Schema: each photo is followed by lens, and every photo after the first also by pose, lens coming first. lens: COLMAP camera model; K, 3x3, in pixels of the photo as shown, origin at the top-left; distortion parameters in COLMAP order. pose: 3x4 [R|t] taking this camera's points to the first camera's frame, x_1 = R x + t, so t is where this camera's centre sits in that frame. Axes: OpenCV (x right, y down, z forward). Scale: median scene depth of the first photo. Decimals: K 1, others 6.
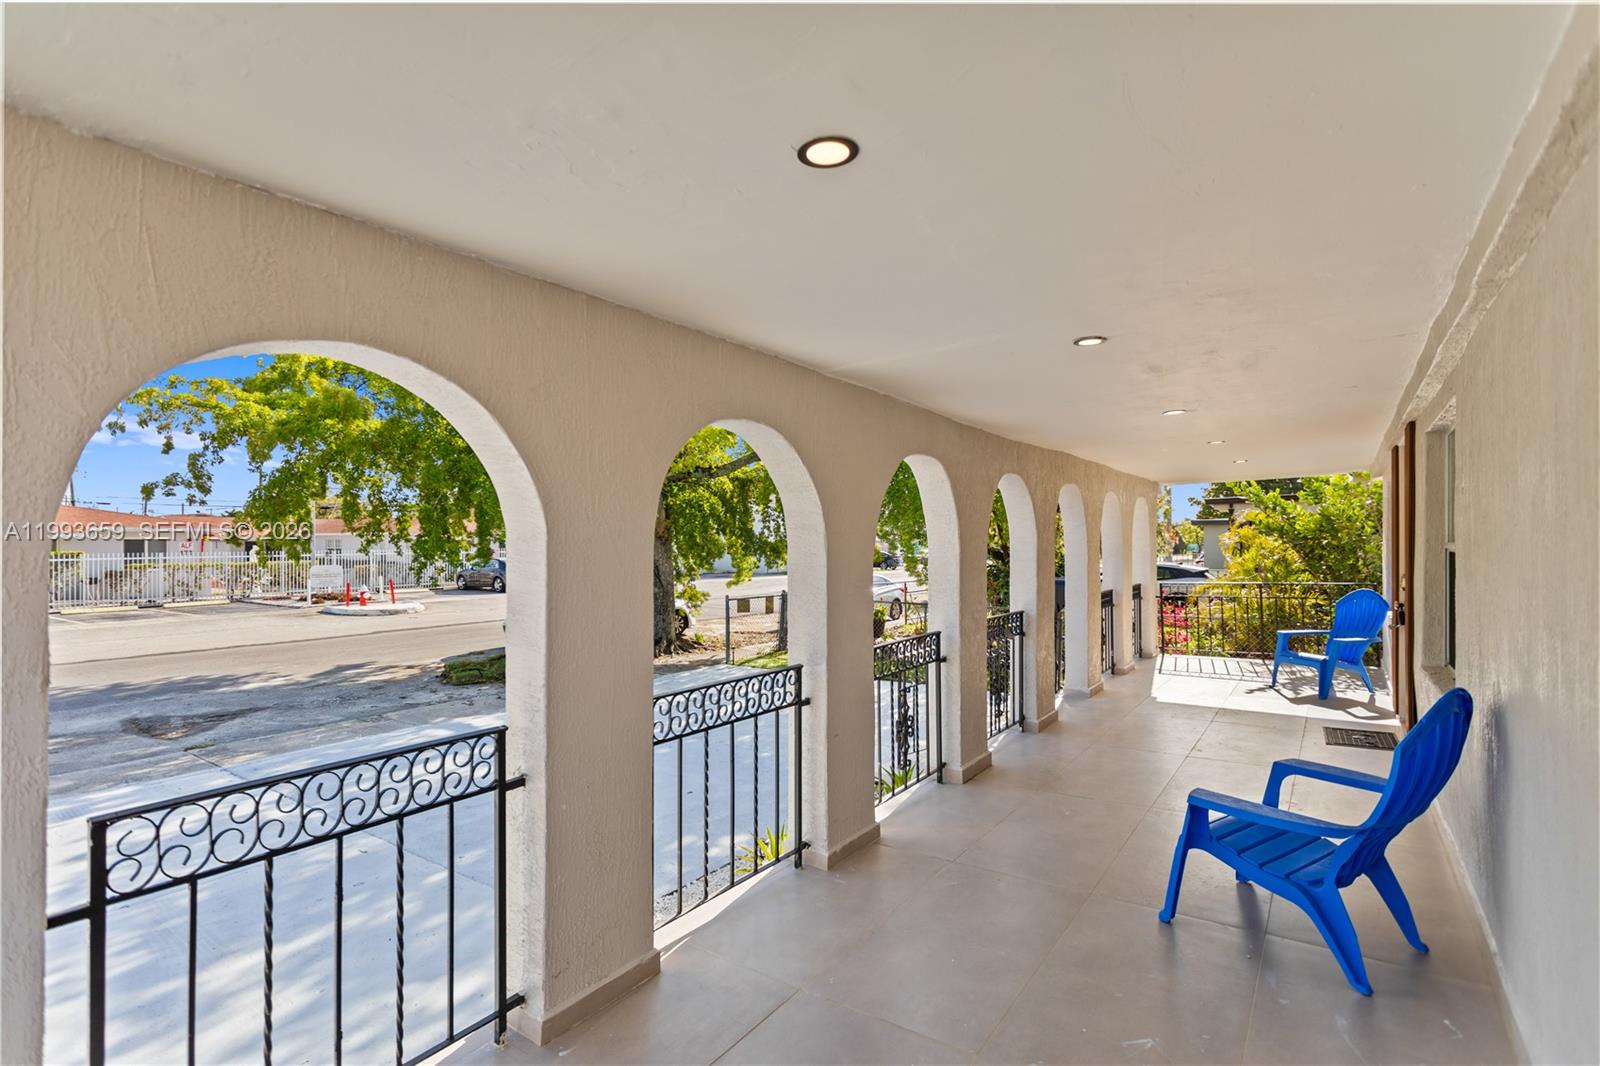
lens RADIAL K [[762.8, 0, 805.9], [0, 762.8, 529.5], [0, 0, 1]] dist [-0.000548, 0.001403]
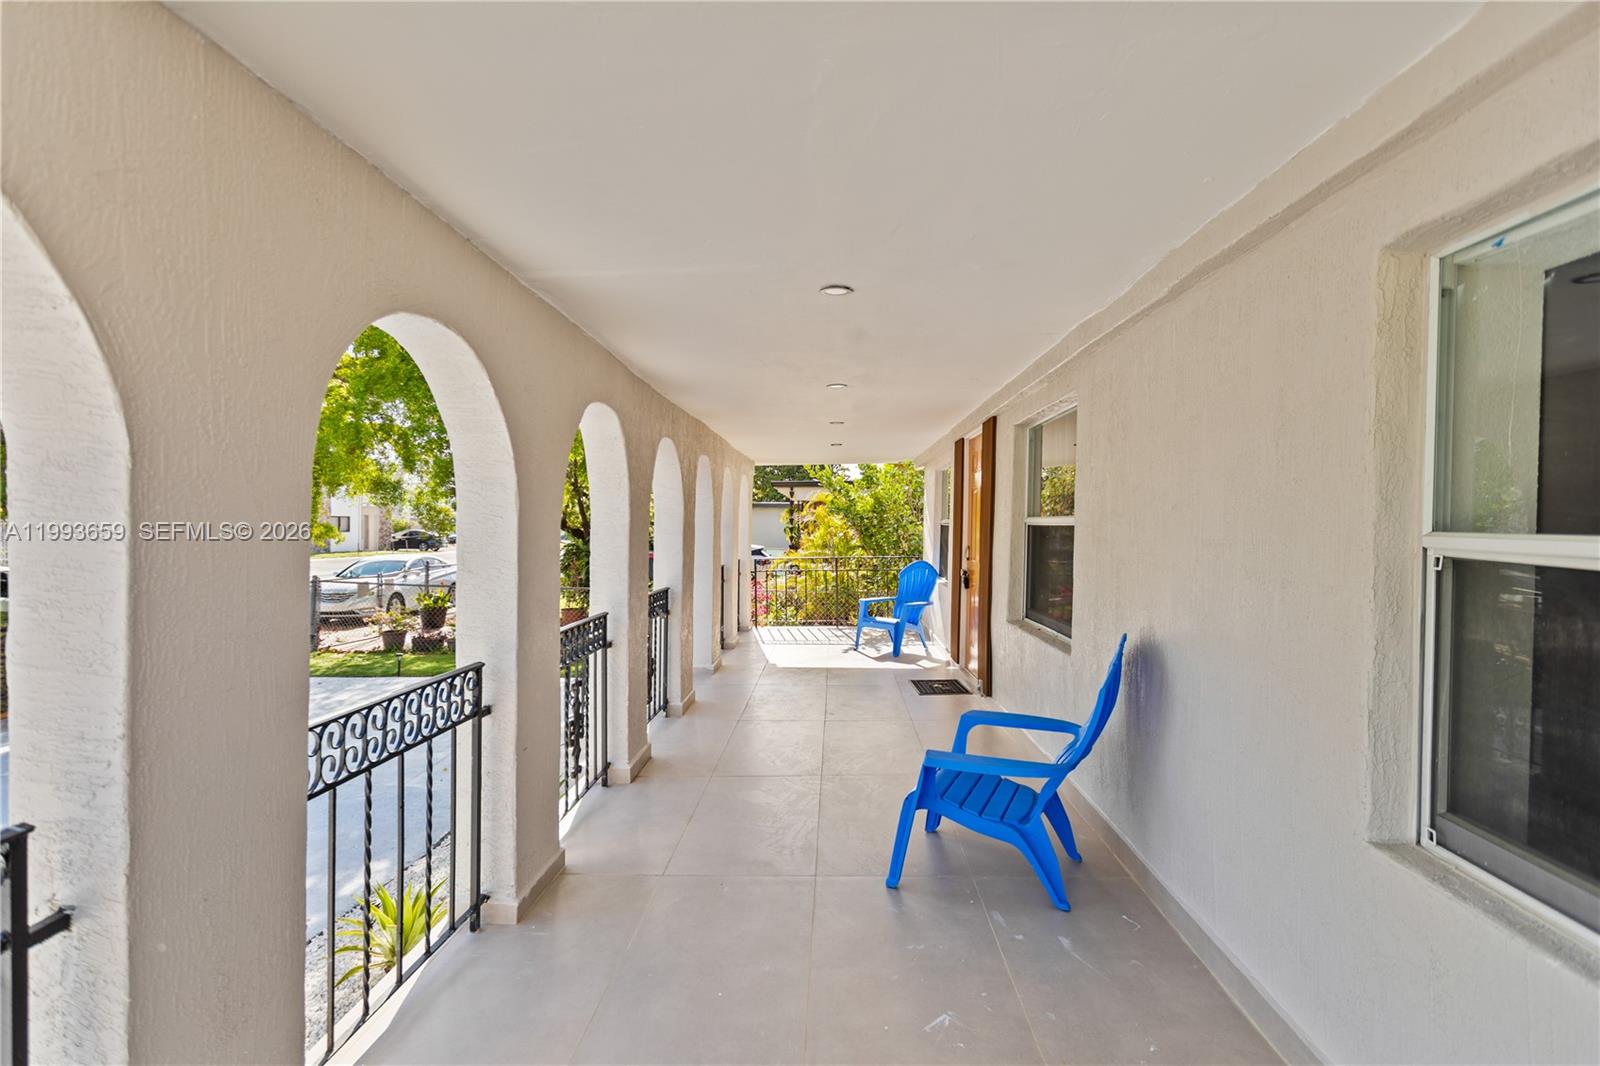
lens RADIAL K [[783.6, 0, 799.7], [0, 783.6, 531.8], [0, 0, 1]] dist [0.001259, 0.000551]
pose [[0.844223, 0.004547, 0.535973, -0.156844], [-0.019175, 0.999580, 0.021722, 0.025515], [-0.535649, -0.028616, 0.843956, 0.183553]]
